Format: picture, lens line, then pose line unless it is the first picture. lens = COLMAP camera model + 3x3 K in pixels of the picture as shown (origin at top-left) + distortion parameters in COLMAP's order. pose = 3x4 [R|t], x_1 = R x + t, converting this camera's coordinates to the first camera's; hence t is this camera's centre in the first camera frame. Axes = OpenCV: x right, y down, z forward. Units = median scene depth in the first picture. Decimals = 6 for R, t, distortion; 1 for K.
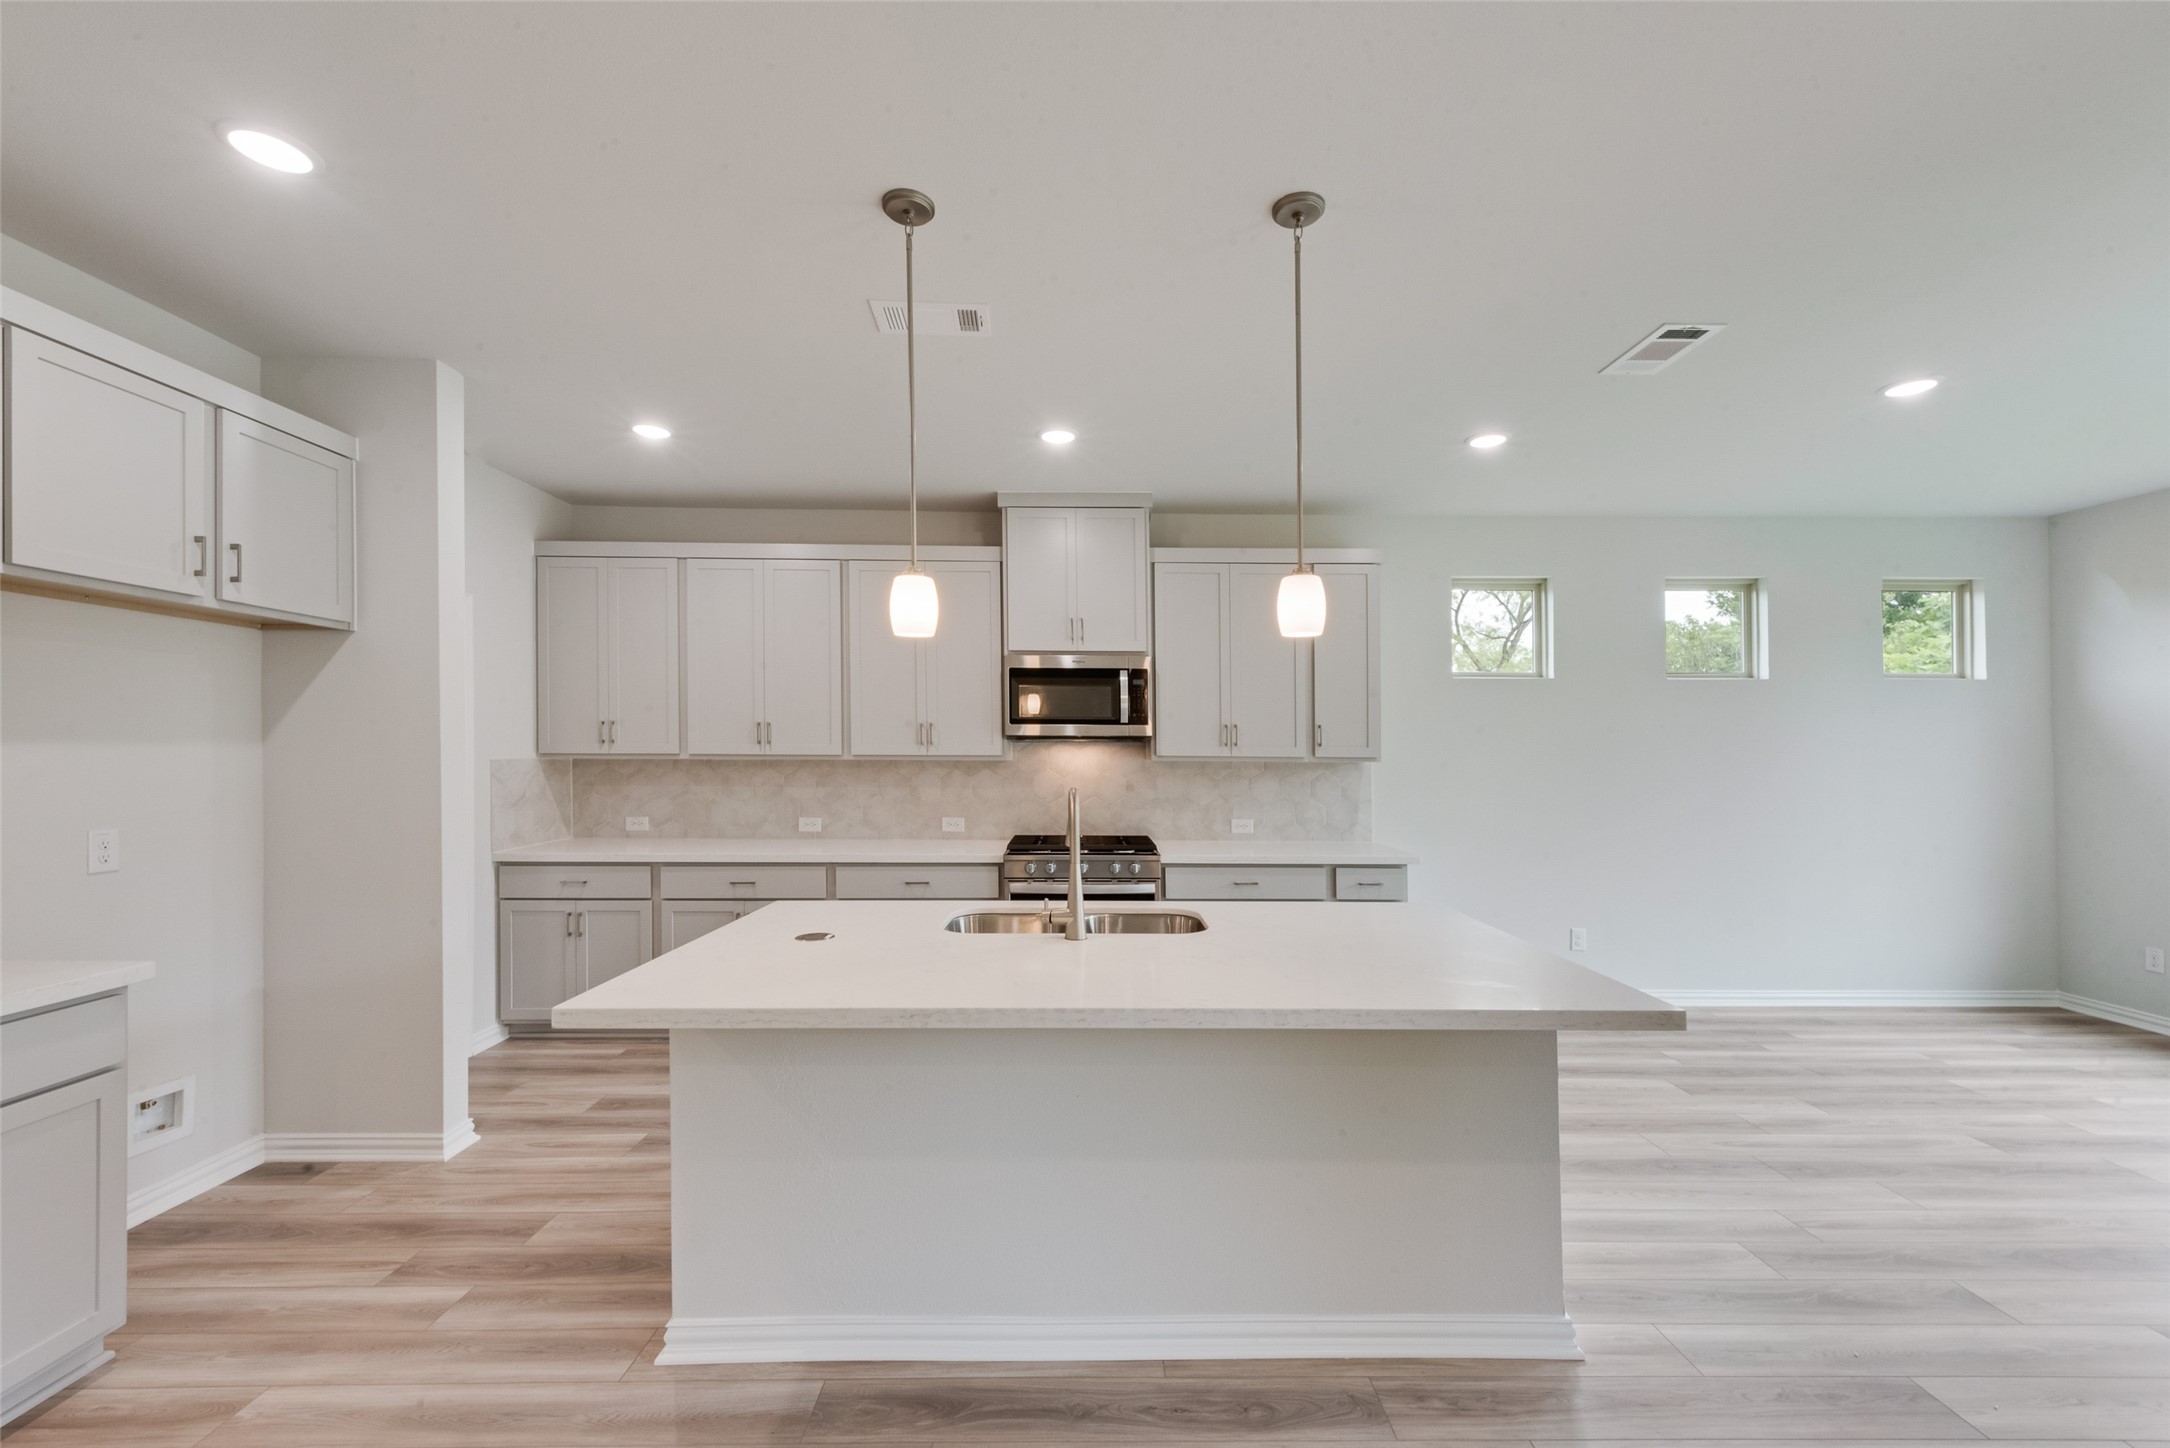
lens RADIAL K [[867.9, 0, 1098.4], [0, 867.9, 730.6], [0, 0, 1]] dist [0.014777, -0.000164]
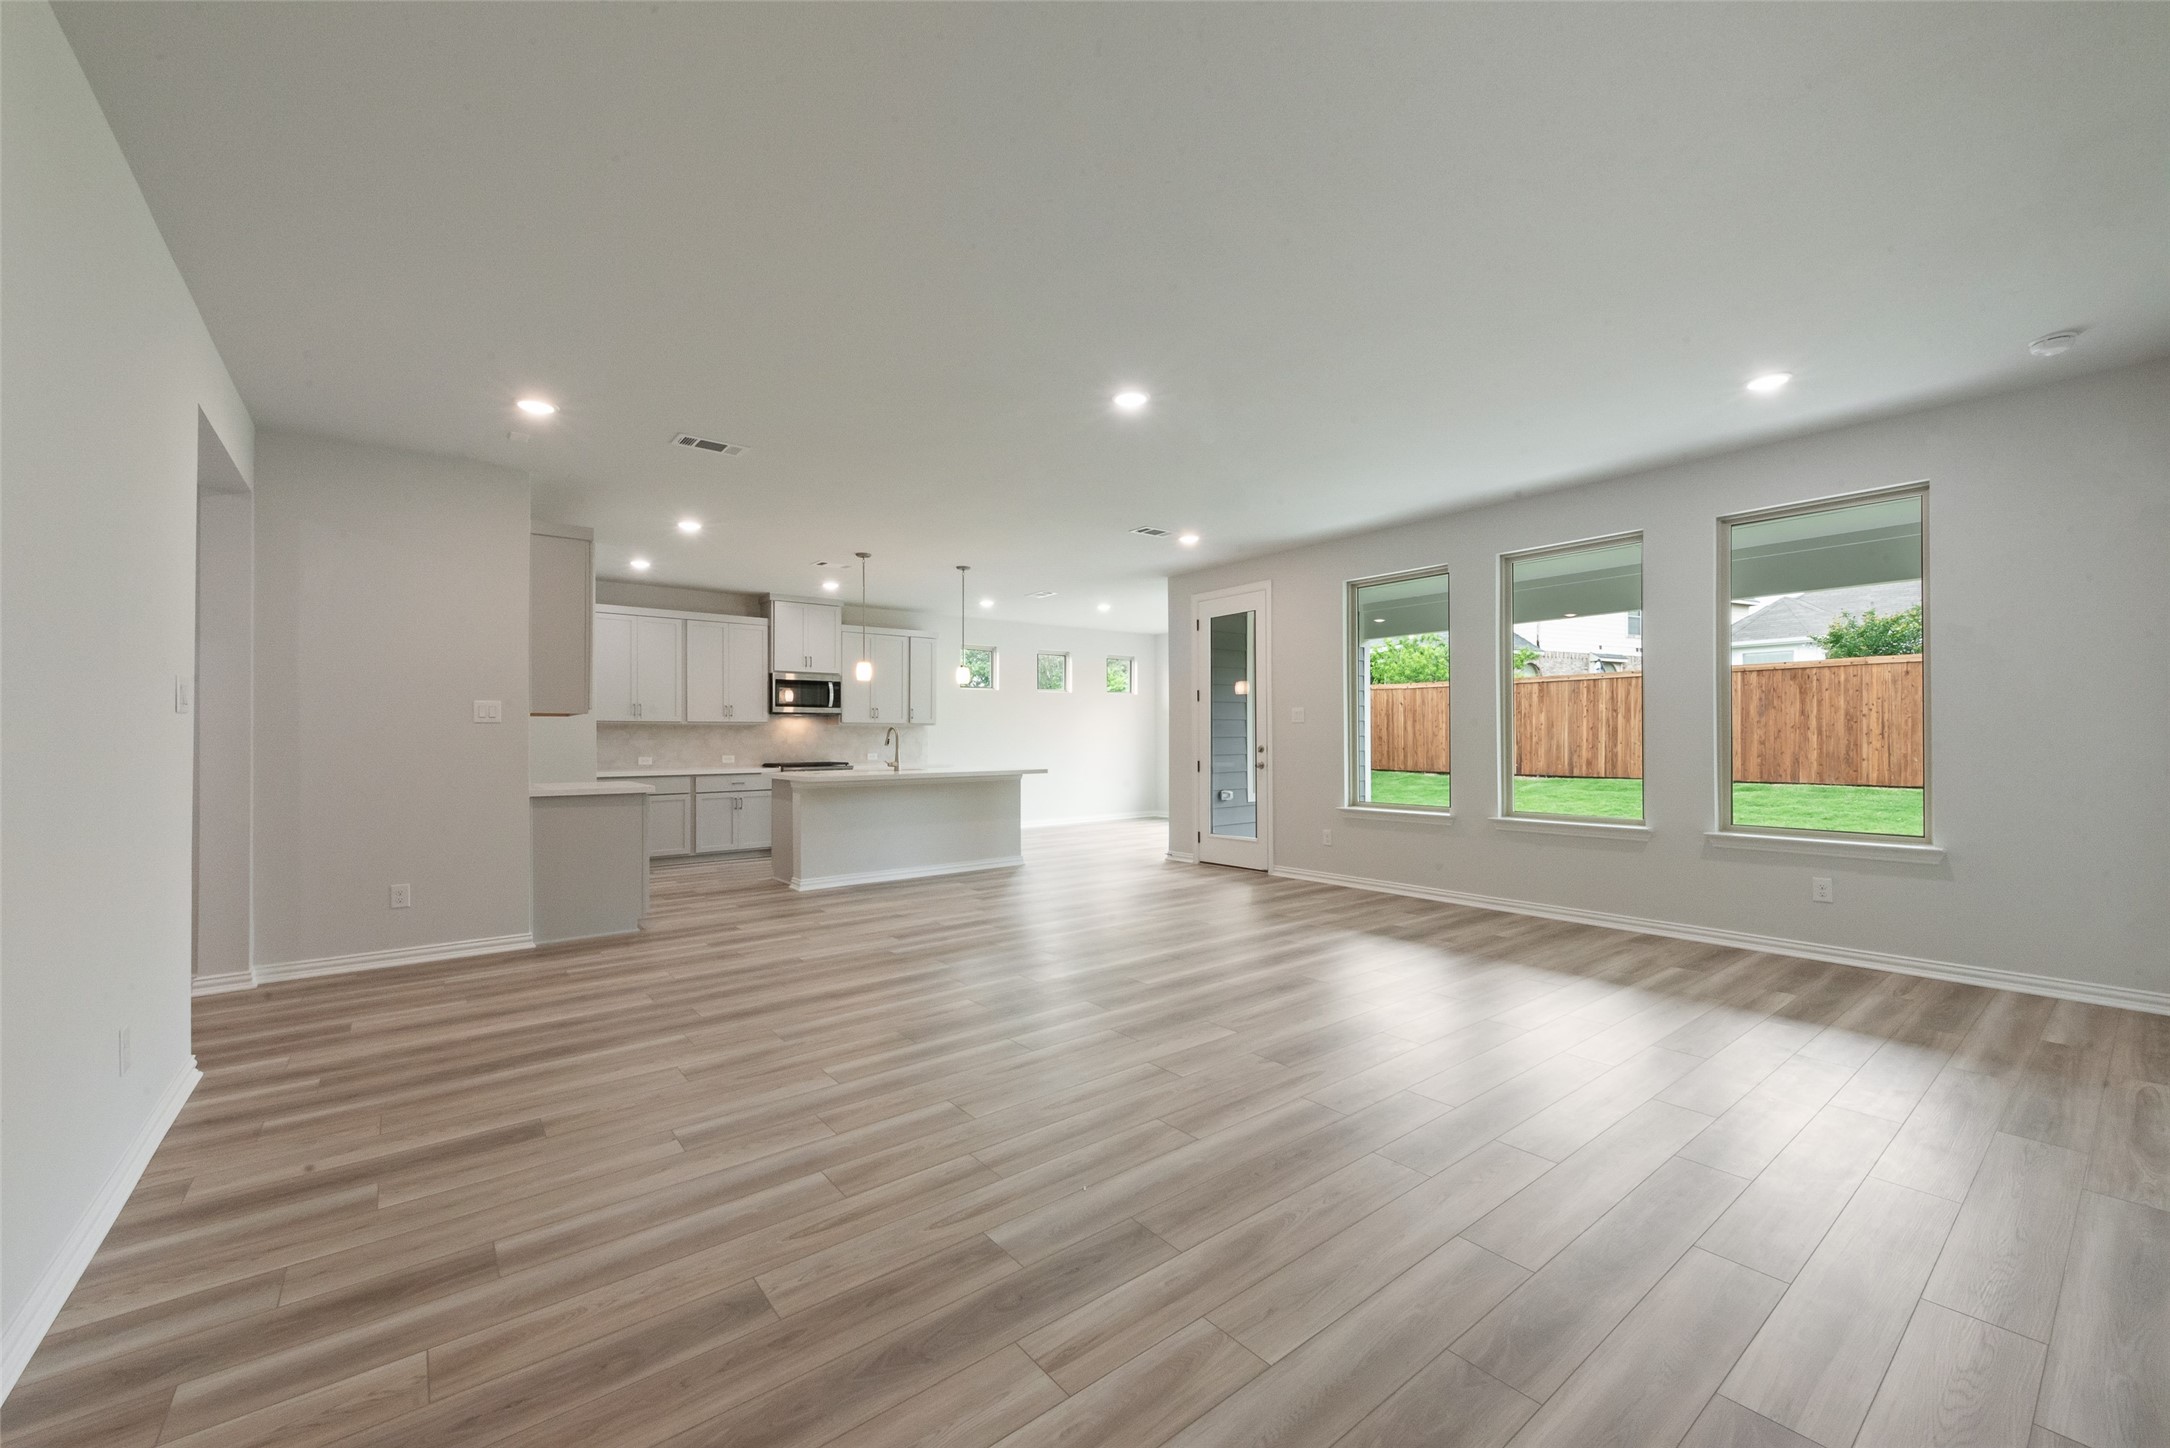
lens RADIAL K [[864.3, 0, 1105.6], [0, 864.3, 711.7], [0, 0, 1]] dist [0.015022, -0.000203]
pose [[0.783630, 0.009819, 0.621150, -0.746204], [-0.006193, 0.999949, -0.007994, 0.015846], [-0.621196, 0.002417, 0.783651, -1.062557]]
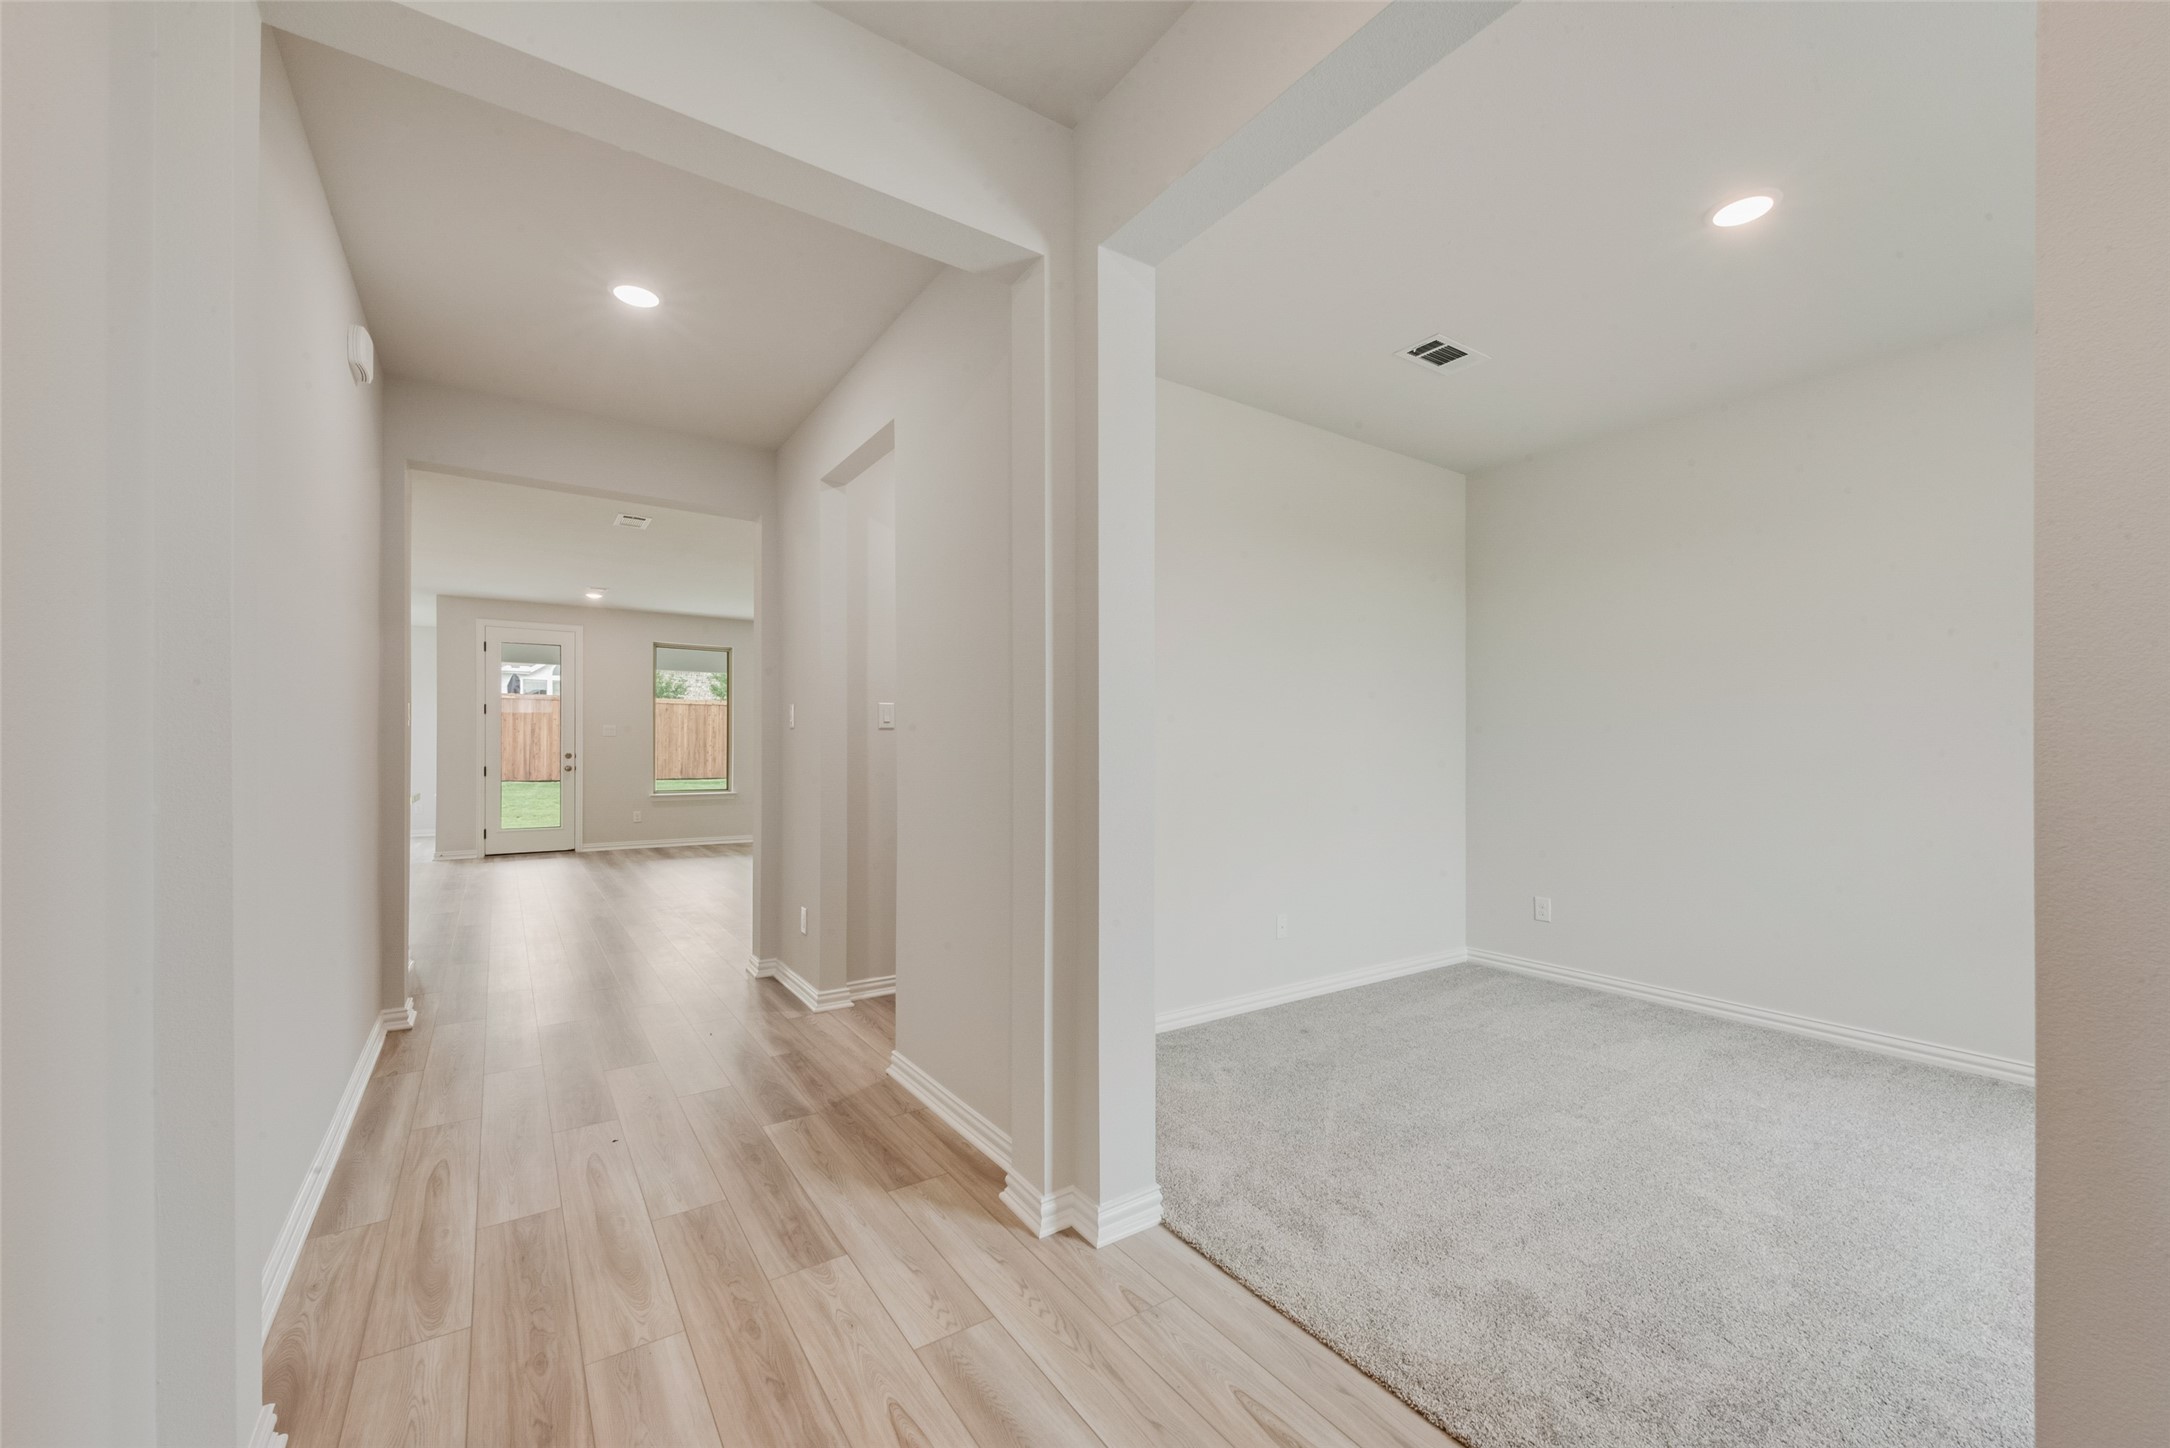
lens RADIAL K [[861.4, 0, 1091.6], [0, 861.4, 757.5], [0, 0, 1]] dist [0.018646, -0.005519]
pose [[-0.557685, -0.015488, 0.829908, -1.961023], [-0.023447, 0.999721, 0.002901, 0.040428], [-0.829722, -0.017841, -0.557892, 0.175402]]
